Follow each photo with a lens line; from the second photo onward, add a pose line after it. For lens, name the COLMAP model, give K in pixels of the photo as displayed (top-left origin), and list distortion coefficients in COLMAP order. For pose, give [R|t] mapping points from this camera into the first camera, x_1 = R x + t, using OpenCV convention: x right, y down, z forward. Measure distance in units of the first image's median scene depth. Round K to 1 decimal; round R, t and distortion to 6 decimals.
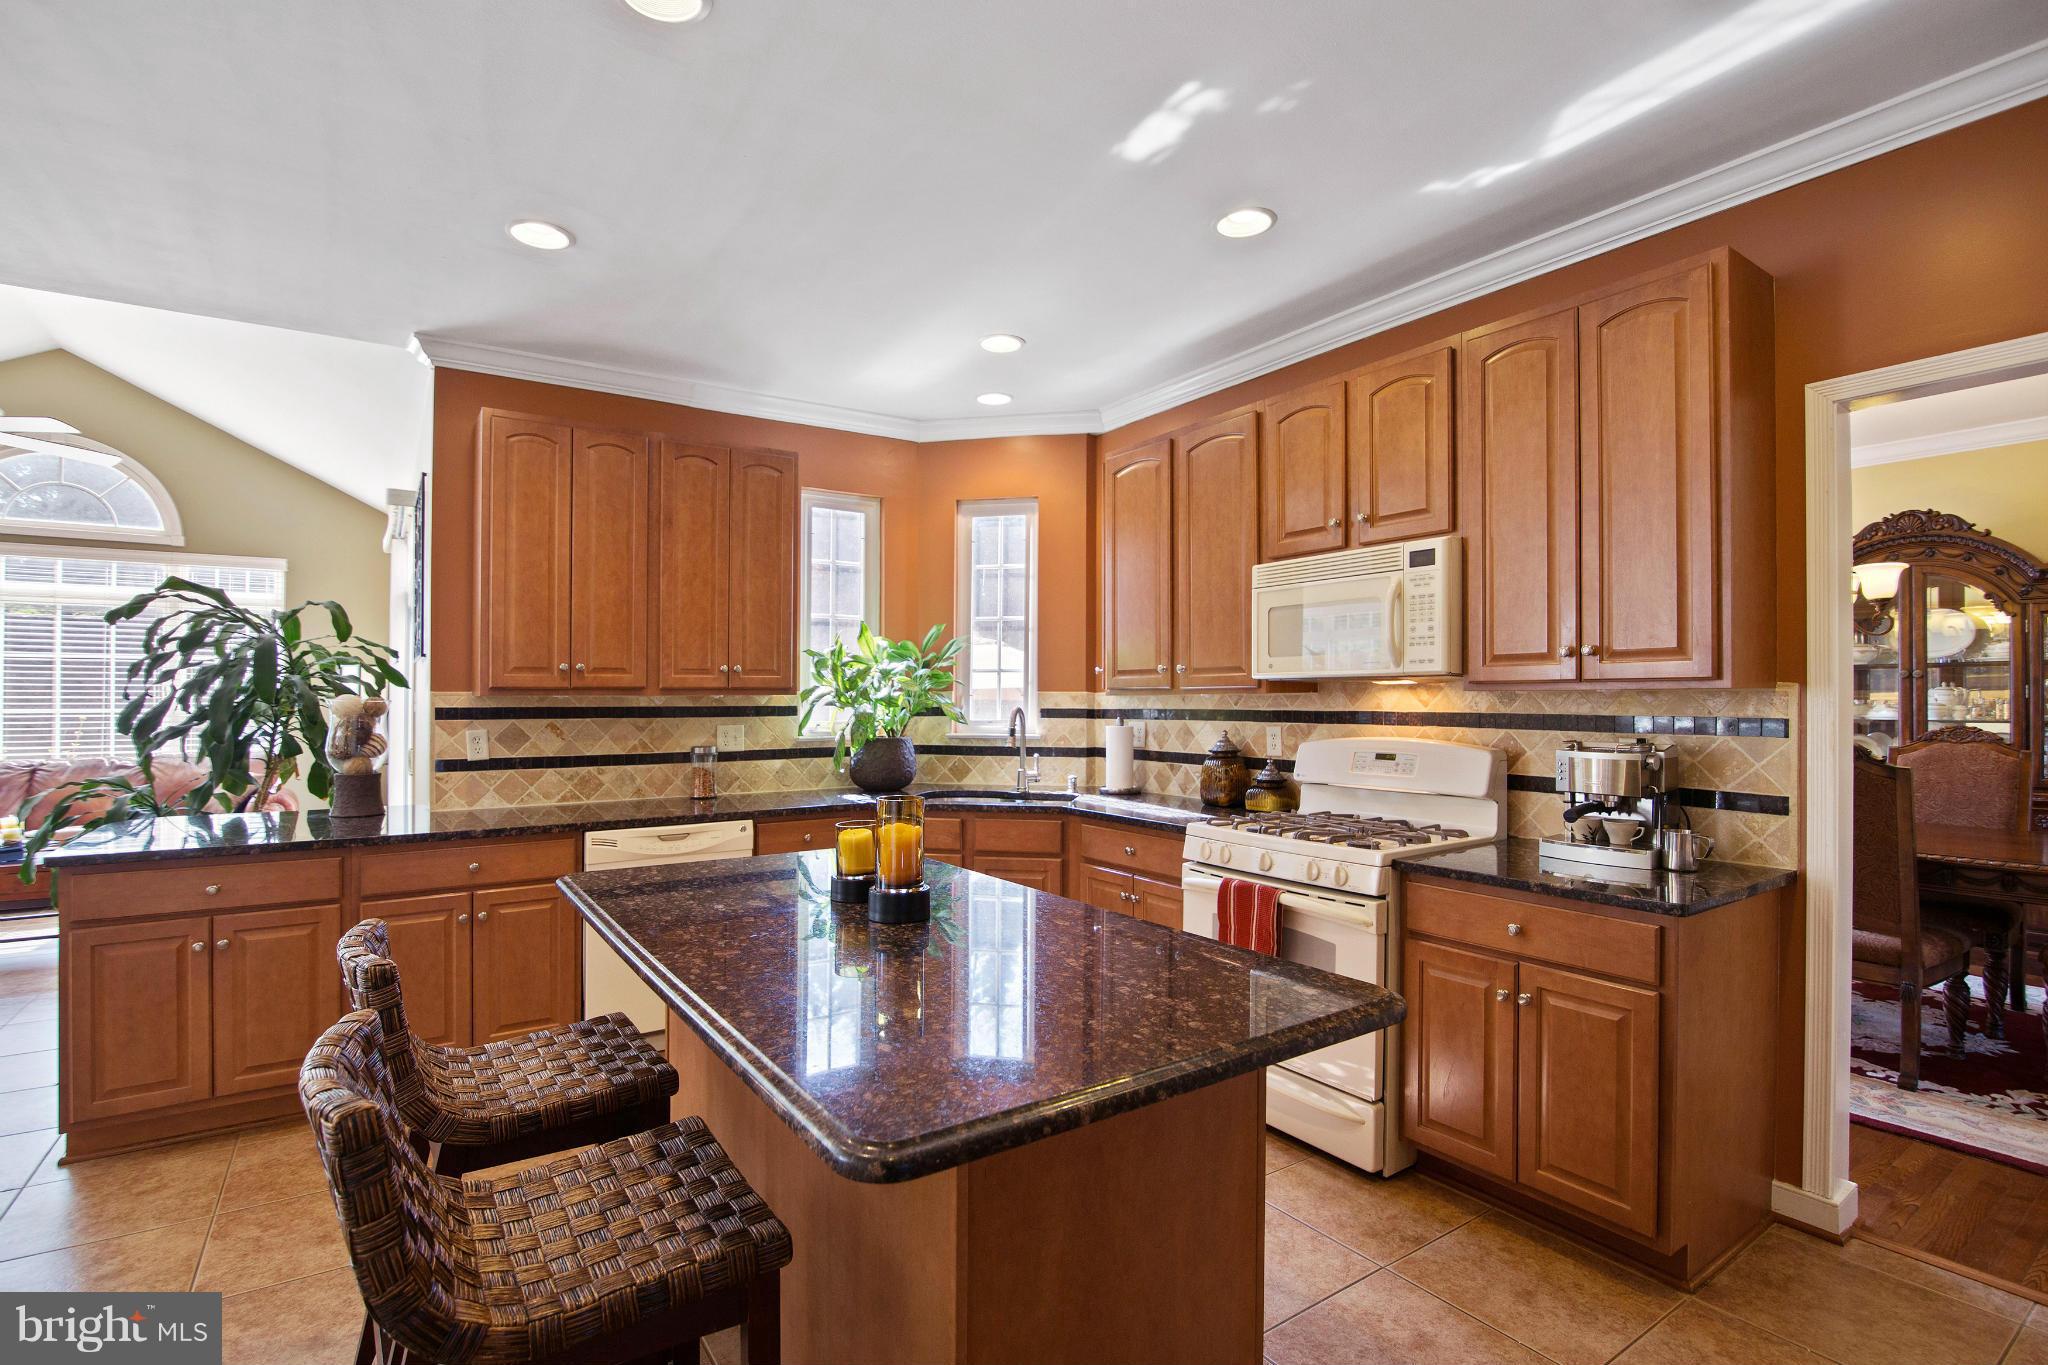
lens RADIAL K [[960.1, 0, 1000.2], [0, 960.1, 681.5], [0, 0, 1]] dist [-0.022946, -0.000319]
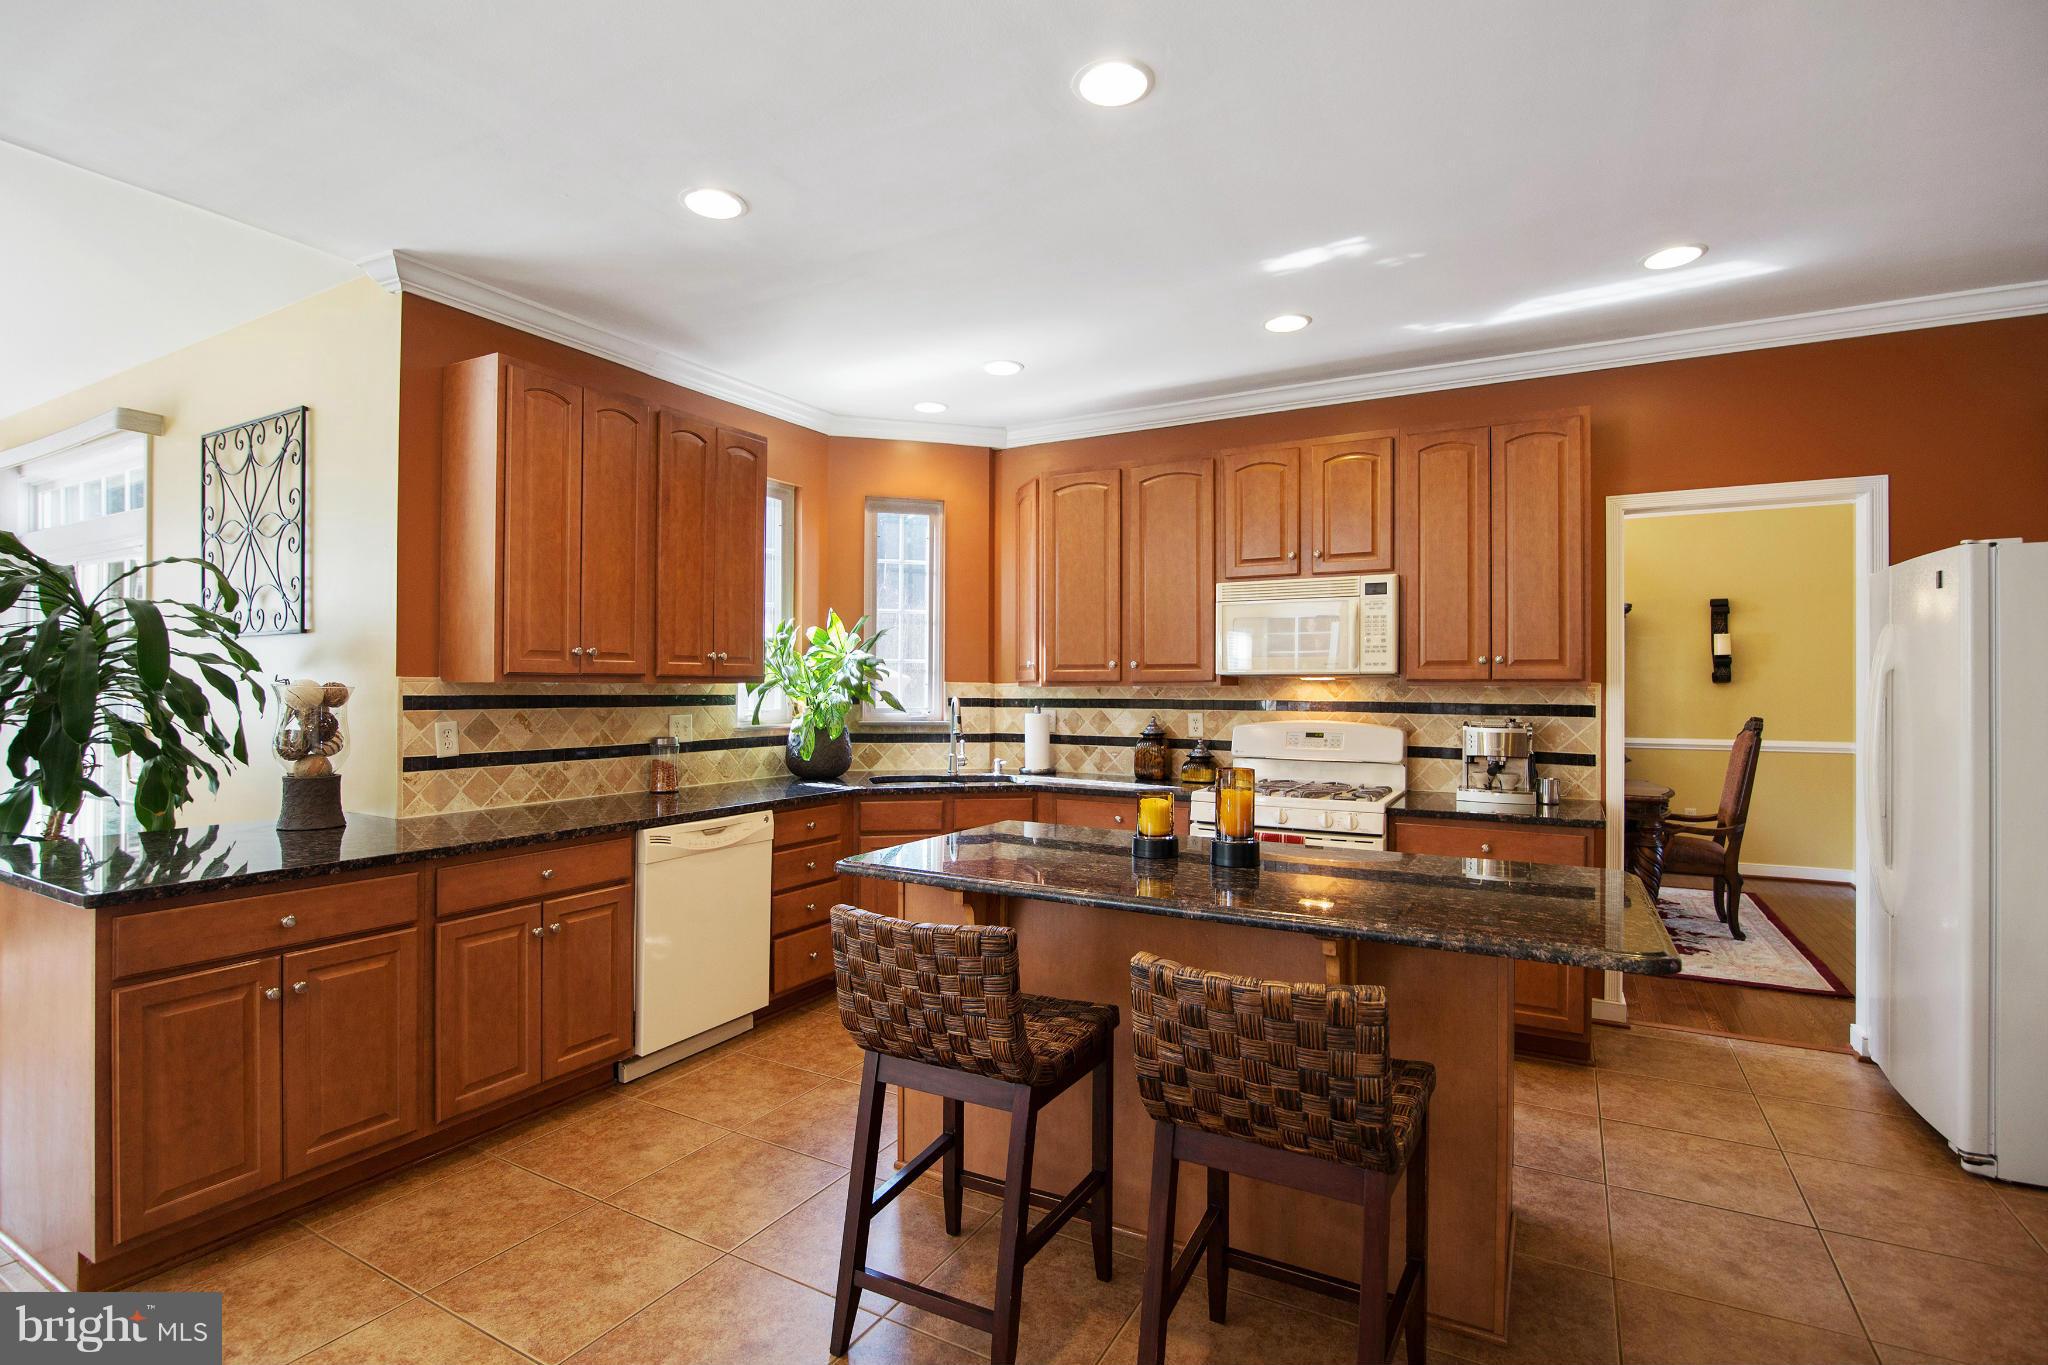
lens RADIAL K [[960.1, 0, 1034.0], [0, 960.1, 672.0], [0, 0, 1]] dist [-0.022946, -0.000319]
pose [[0.893378, 0.013965, 0.449088, -0.466396], [-0.014478, 0.999893, -0.002292, 0.000287], [-0.449072, -0.004454, 0.893485, -0.004202]]
